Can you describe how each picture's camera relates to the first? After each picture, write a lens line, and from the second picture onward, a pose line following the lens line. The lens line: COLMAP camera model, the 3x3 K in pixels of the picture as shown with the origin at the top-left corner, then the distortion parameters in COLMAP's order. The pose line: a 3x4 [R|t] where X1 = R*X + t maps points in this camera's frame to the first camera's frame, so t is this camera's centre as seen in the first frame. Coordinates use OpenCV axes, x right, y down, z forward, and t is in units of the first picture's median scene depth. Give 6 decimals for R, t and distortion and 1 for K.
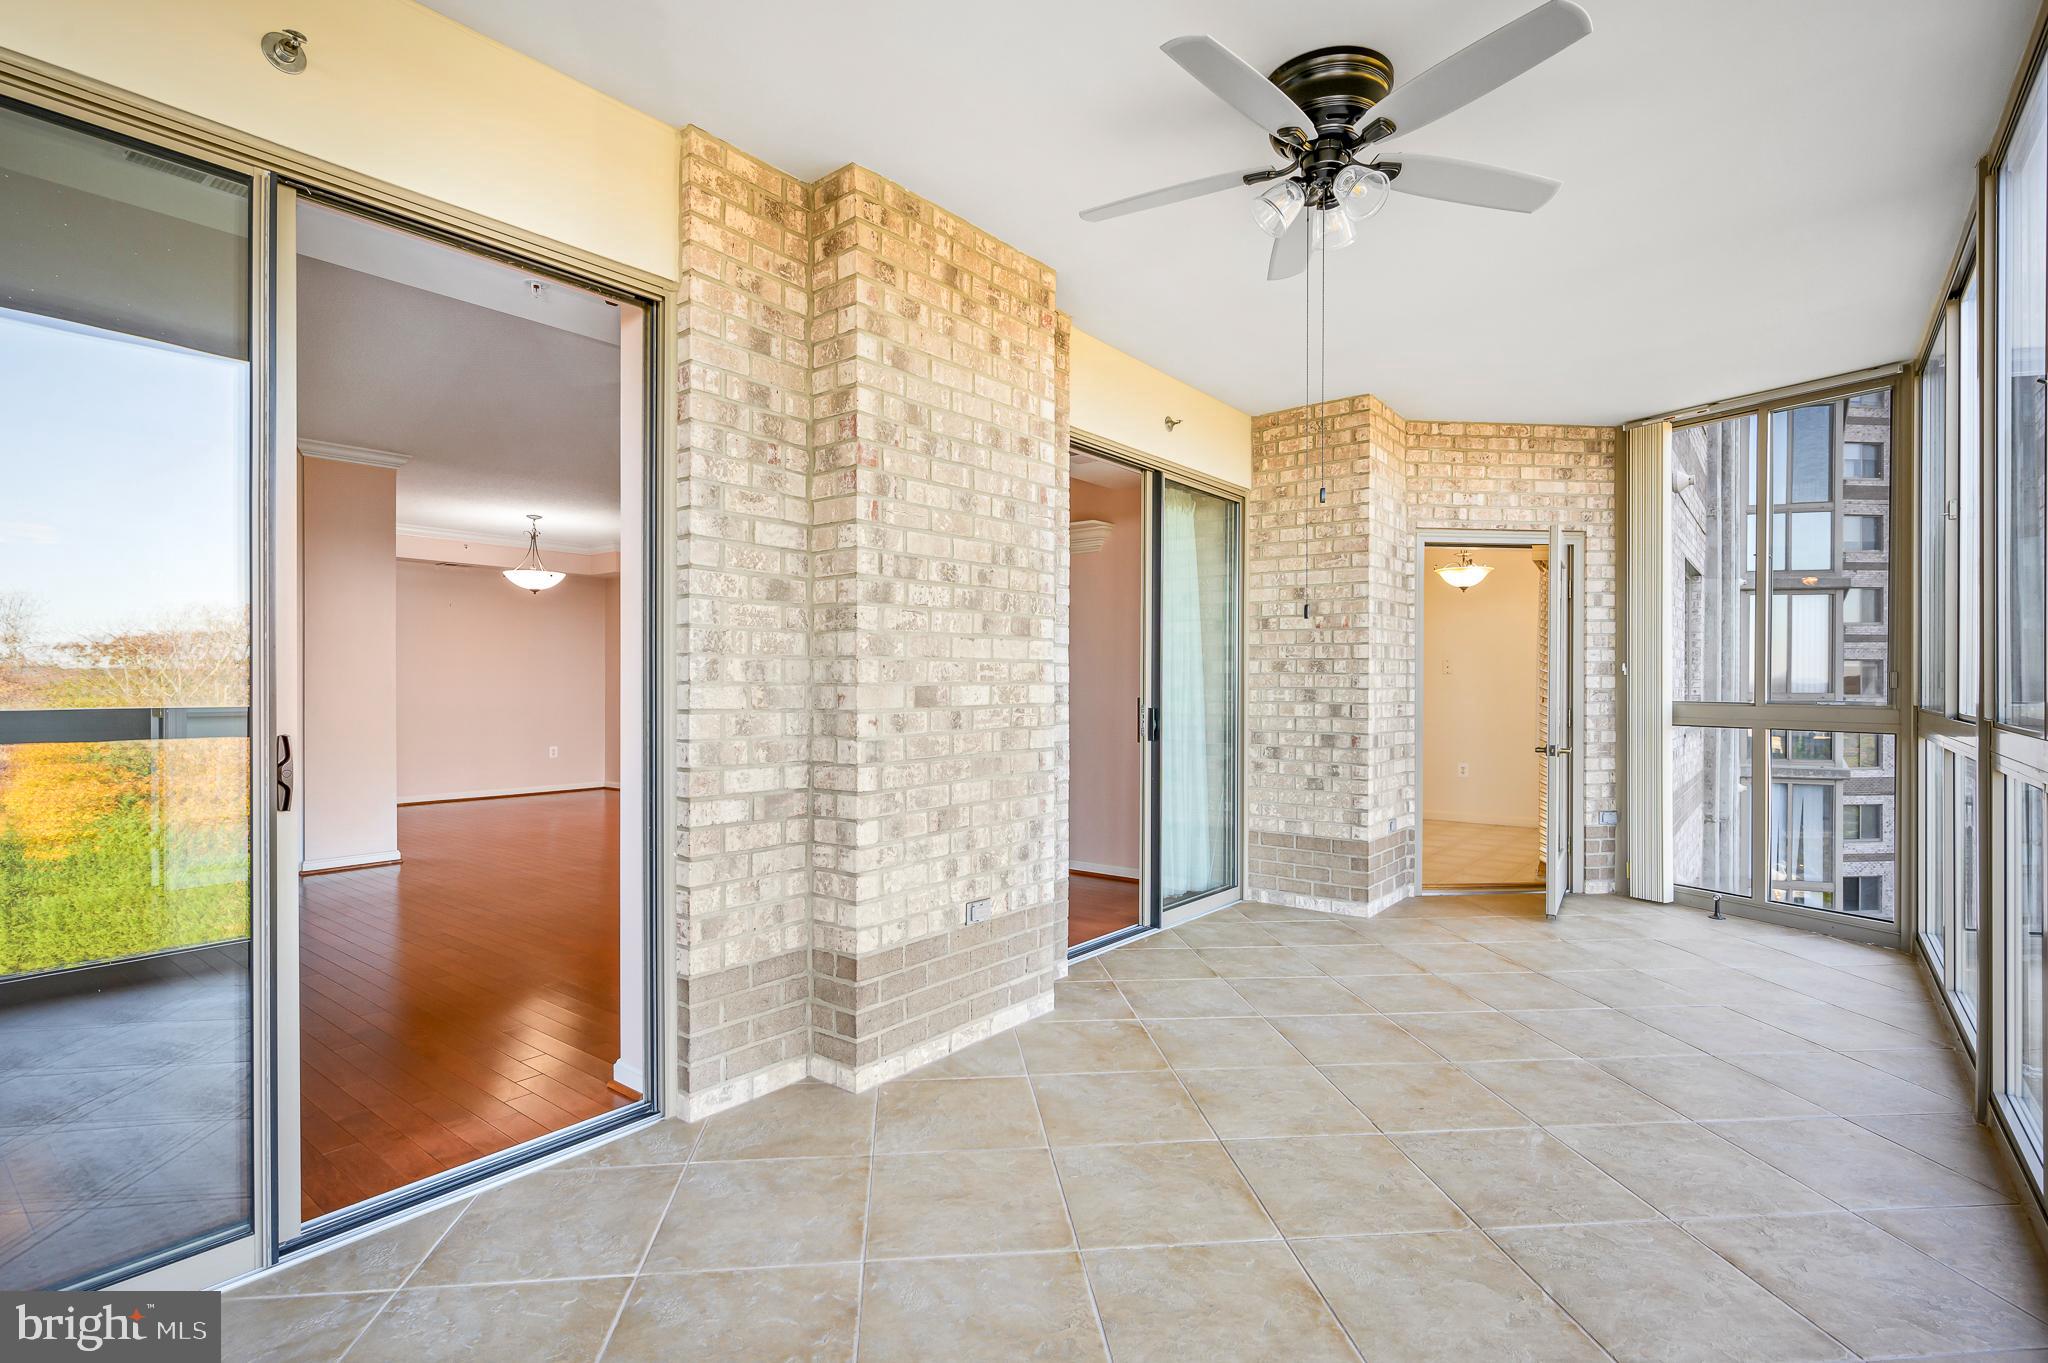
lens RADIAL K [[974.6, 0, 1028.3], [0, 974.6, 684.3], [0, 0, 1]] dist [0.003331, 0.000033]
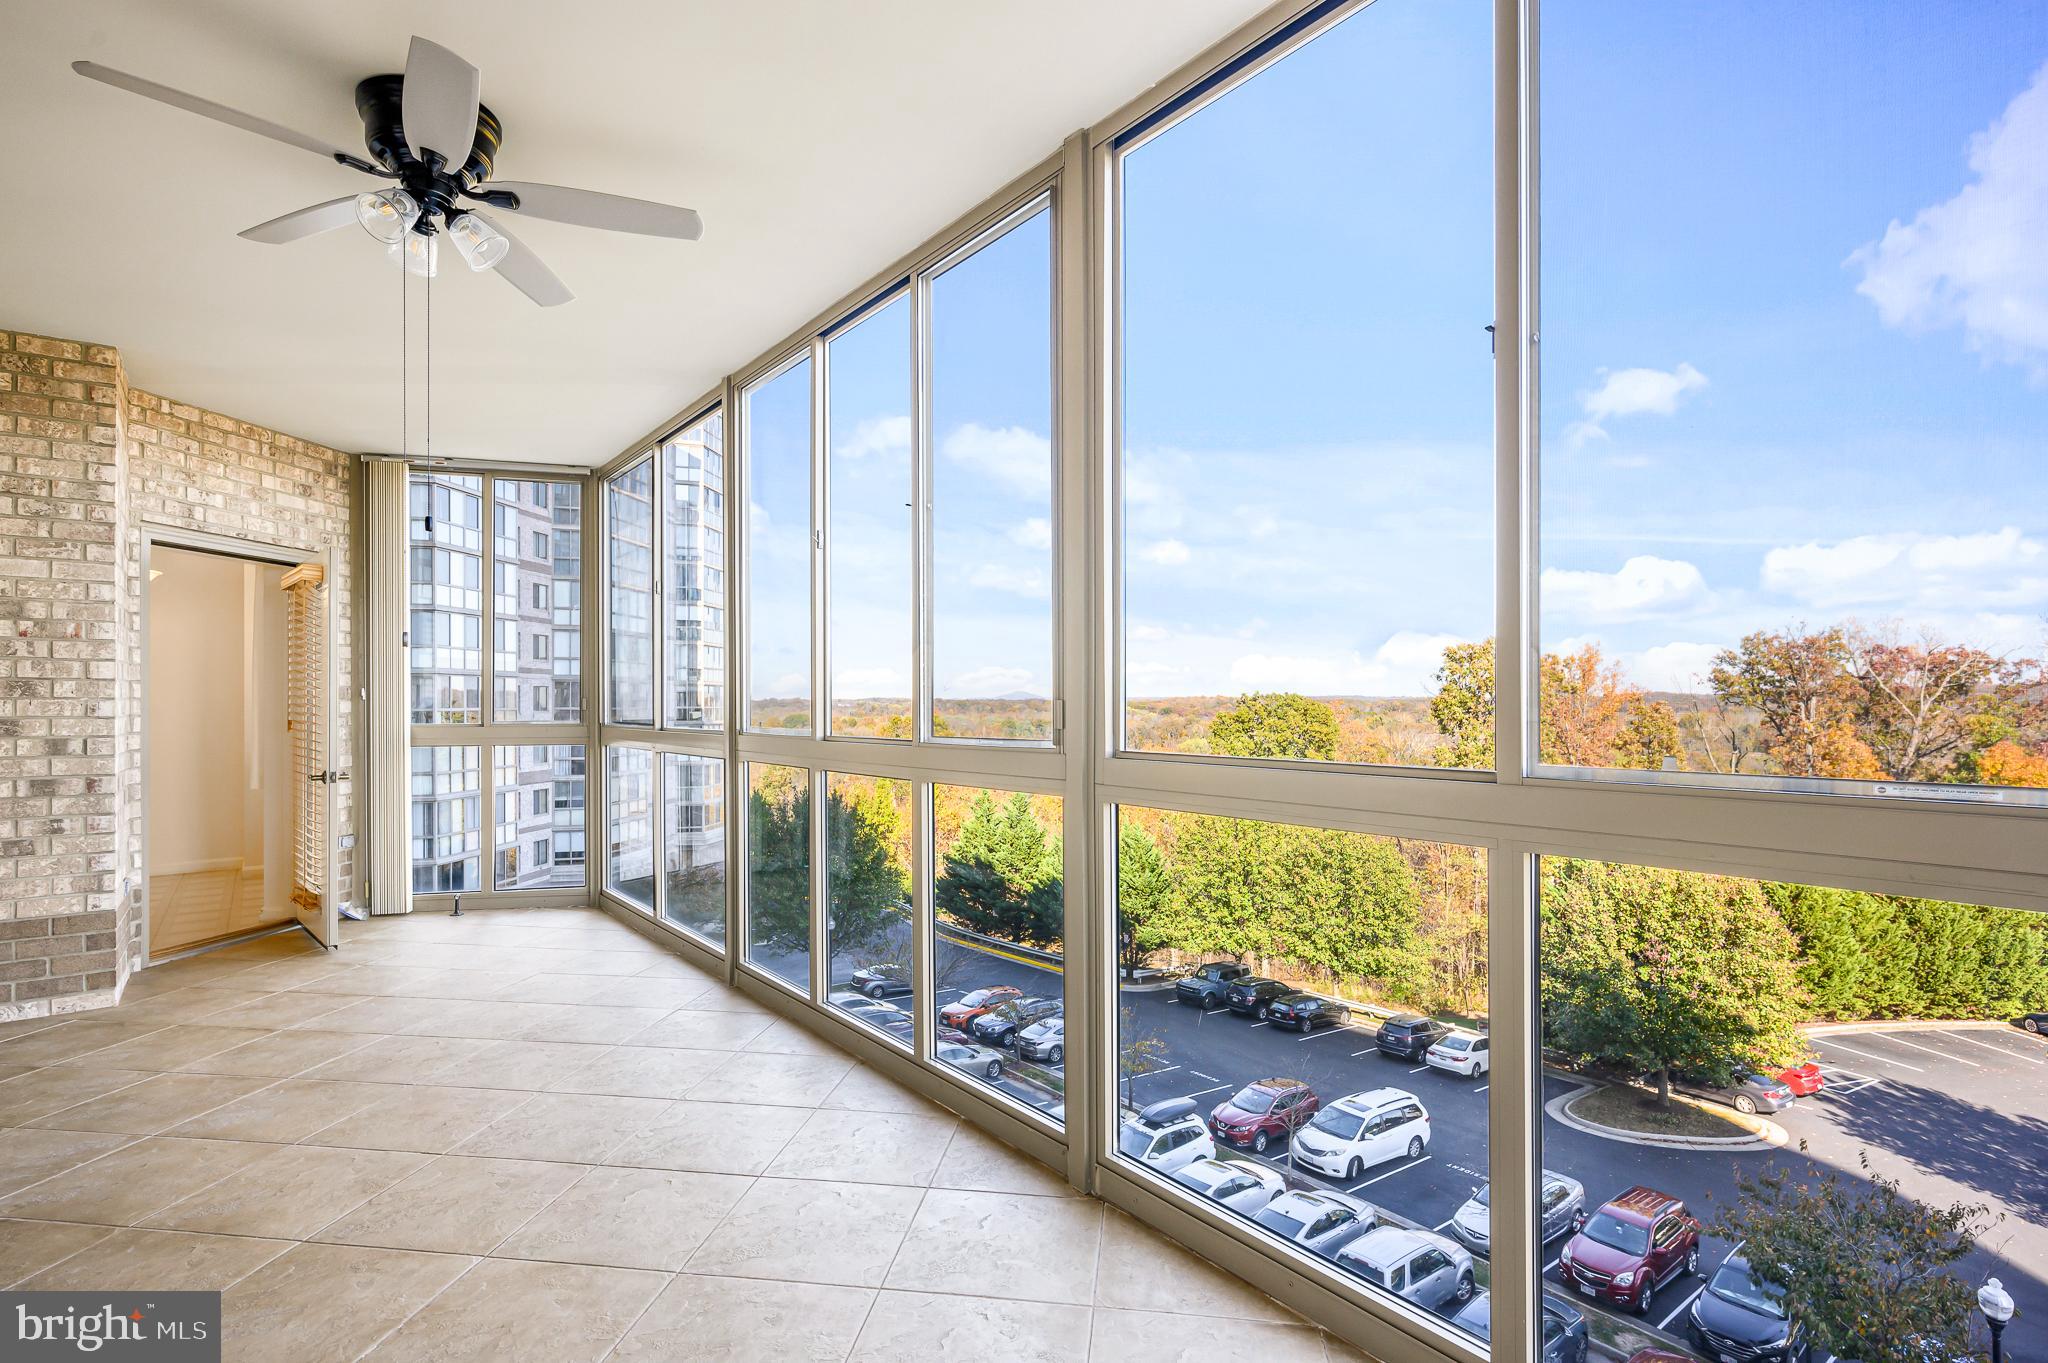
lens RADIAL K [[1005.9, 0, 1031.0], [0, 1005.9, 698.6], [0, 0, 1]] dist [-0.003304, -0.000276]
pose [[0.231552, 0.000894, 0.972822, -0.256634], [0.005343, 0.999983, -0.002191, -0.004707], [-0.972808, 0.005705, 0.231544, 0.078584]]
